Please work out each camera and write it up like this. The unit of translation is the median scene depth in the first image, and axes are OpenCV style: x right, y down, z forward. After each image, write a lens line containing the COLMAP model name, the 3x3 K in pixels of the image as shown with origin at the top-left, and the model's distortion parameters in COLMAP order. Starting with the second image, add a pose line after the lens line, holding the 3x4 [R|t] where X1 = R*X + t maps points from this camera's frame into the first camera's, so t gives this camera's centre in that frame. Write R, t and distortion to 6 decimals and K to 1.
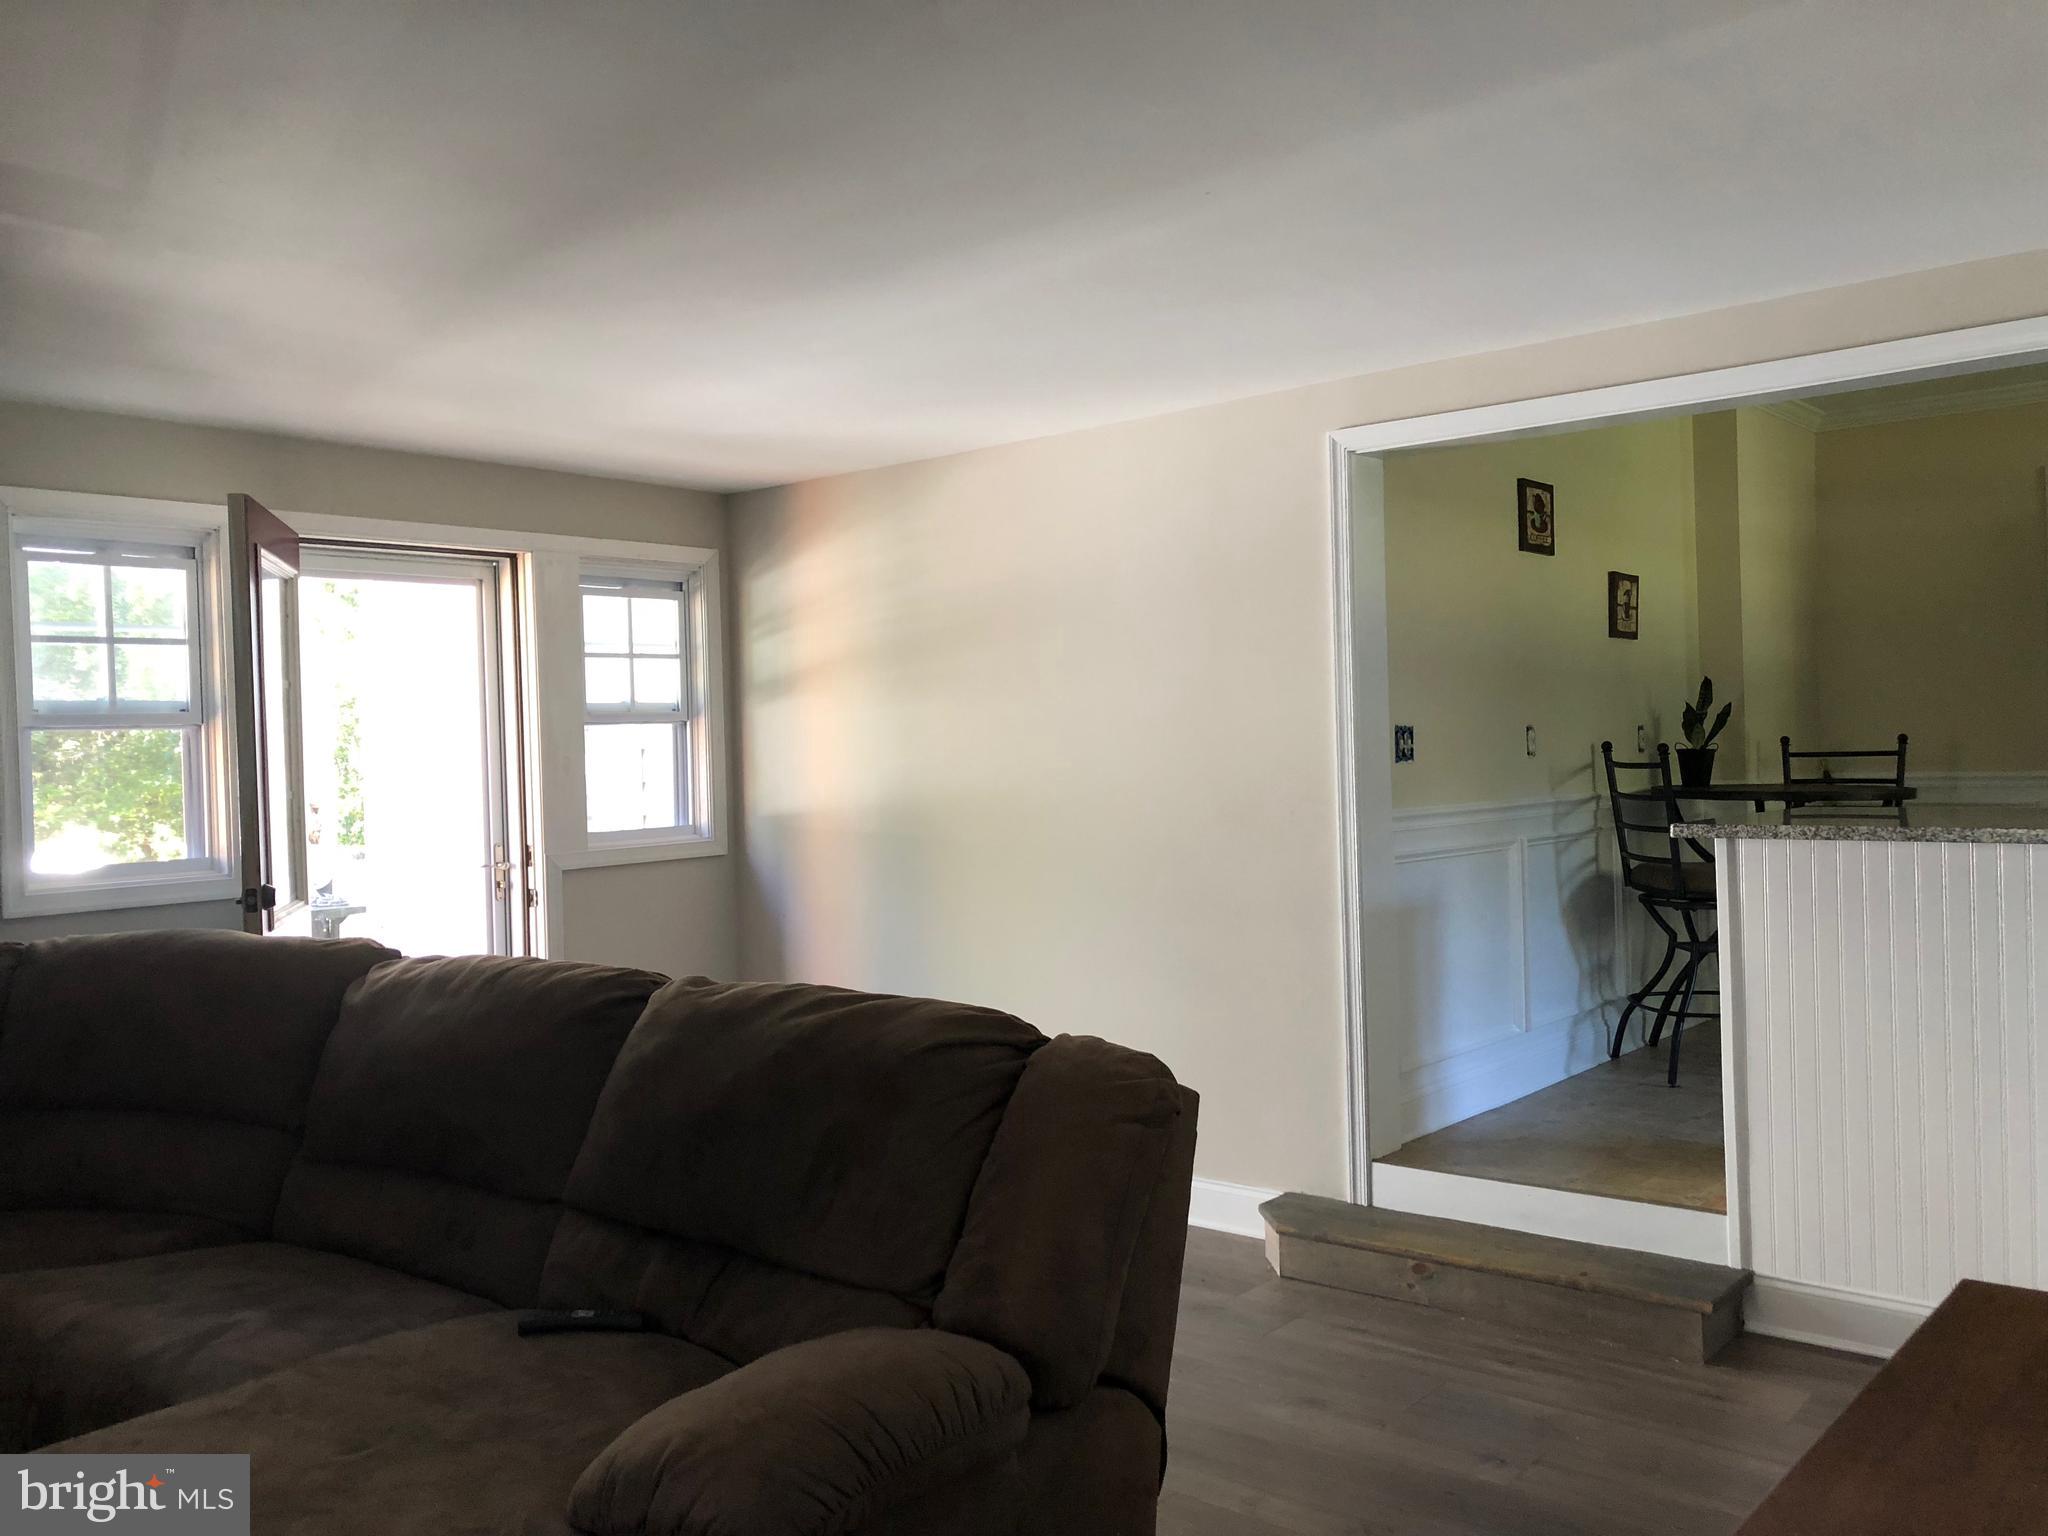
lens RADIAL K [[1688.4, 0, 1024.0], [0, 1688.4, 768.0], [0, 0, 1]] dist [0.107254, -0.245714]
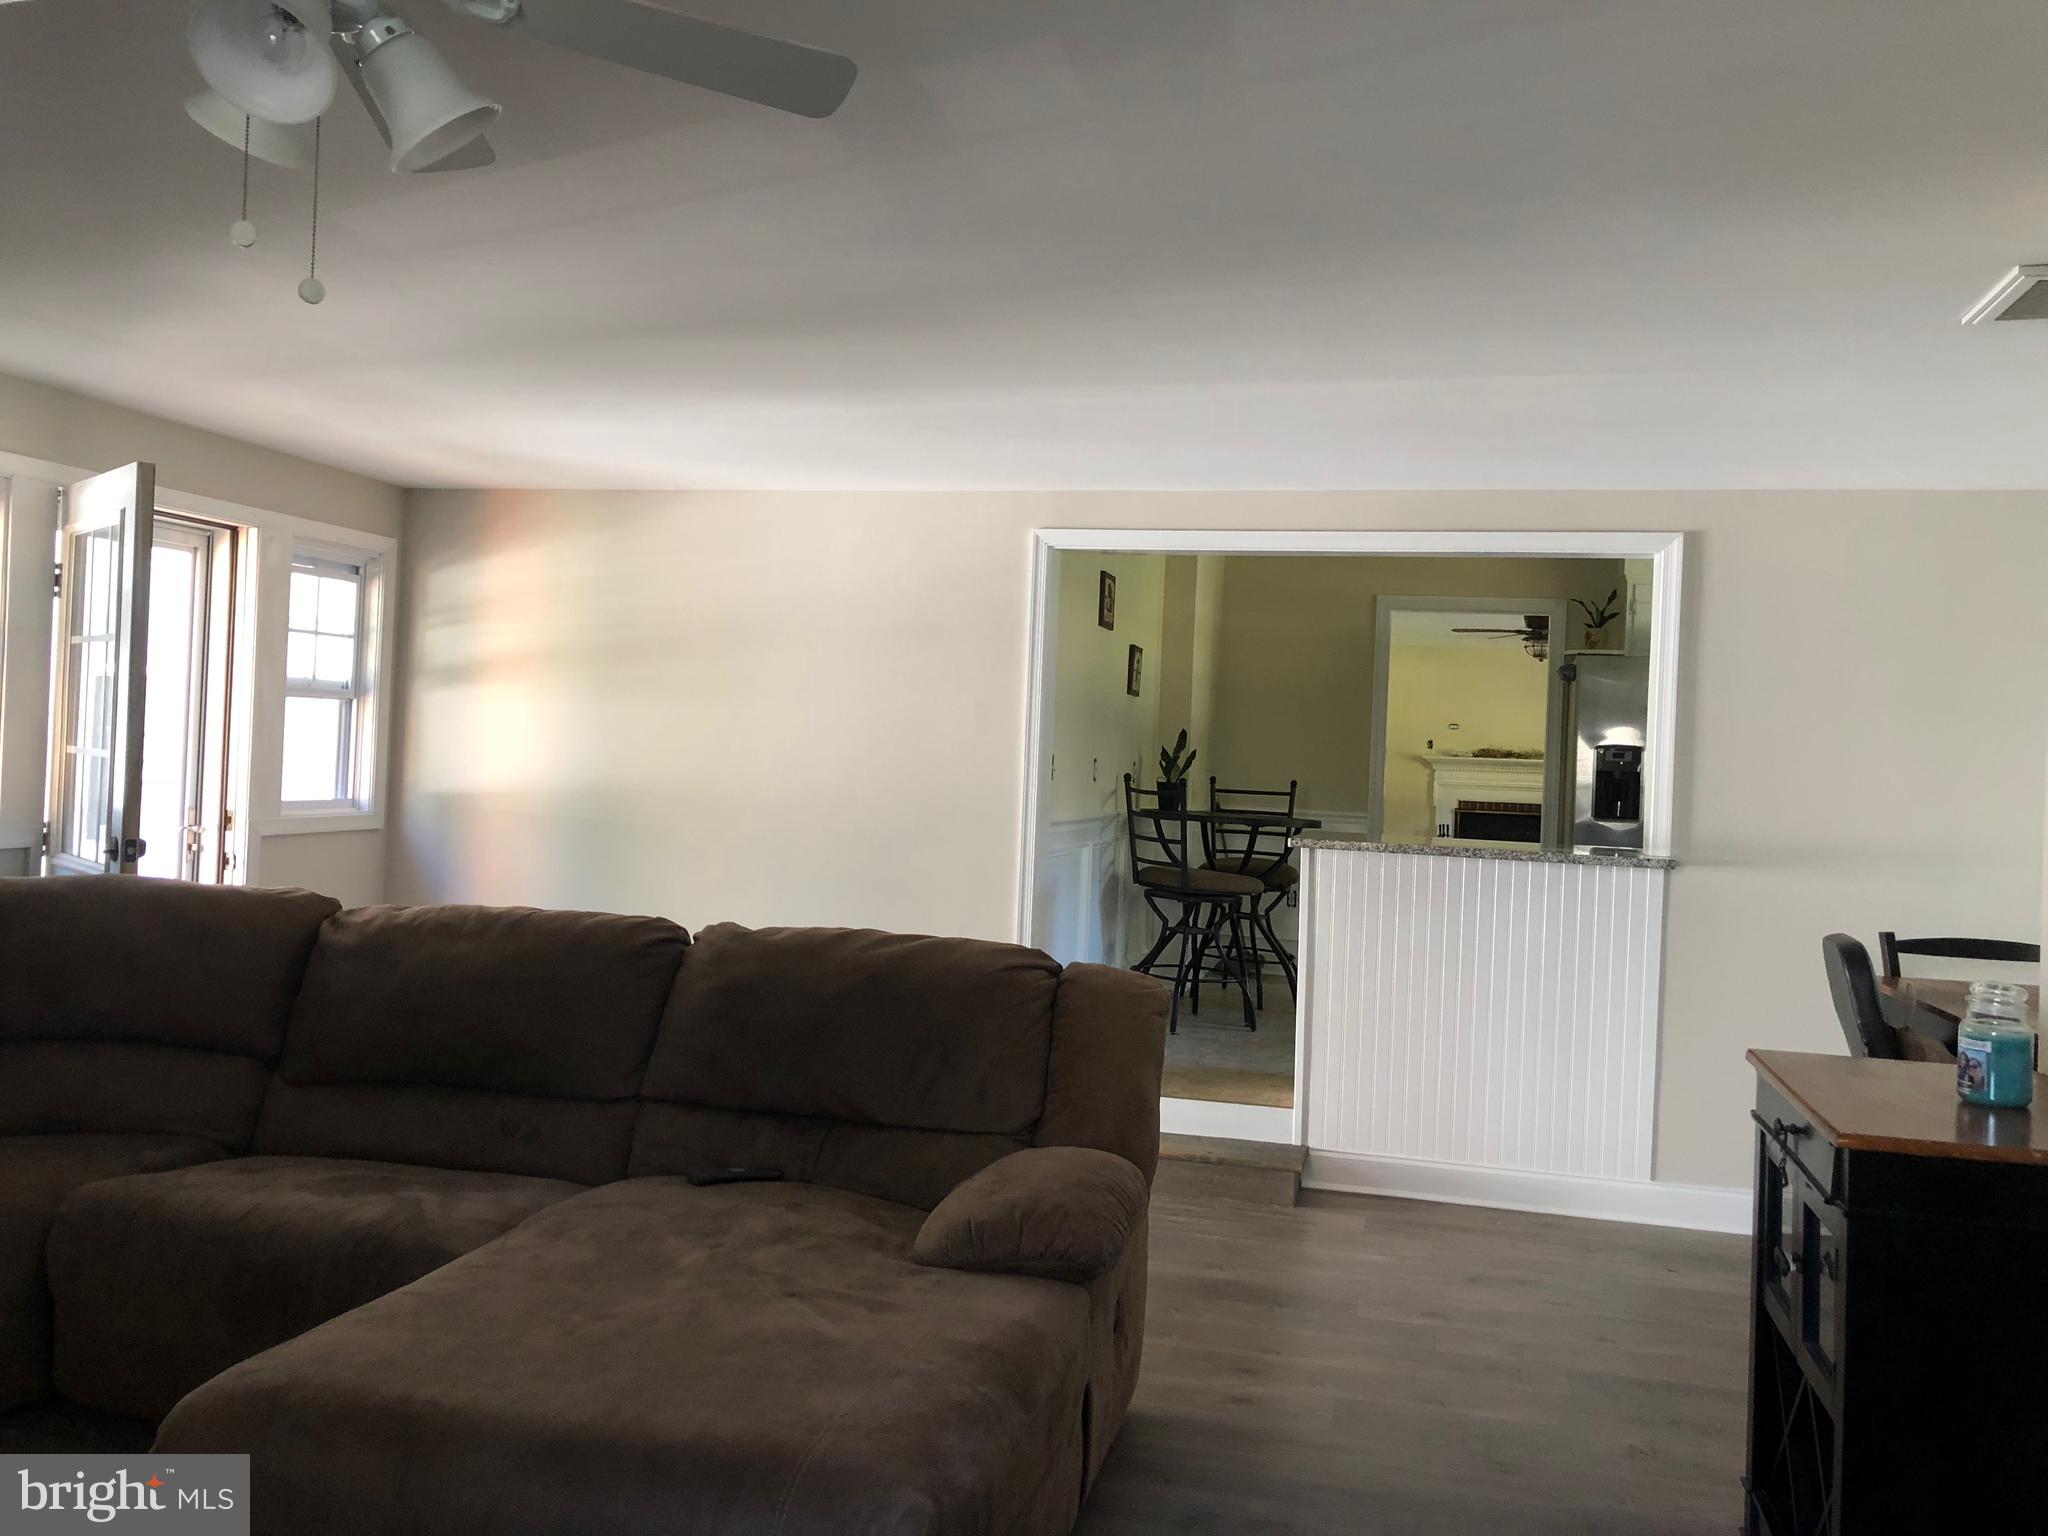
lens RADIAL K [[1685.4, 0, 1023.9], [0, 1685.4, 734.9], [0, 0, 1]] dist [0.072054, -0.063926]
pose [[0.893078, 0.072101, 0.444086, -0.312696], [-0.061491, 0.997374, -0.038269, 0.009720], [-0.445679, 0.006870, 0.895167, -0.130520]]
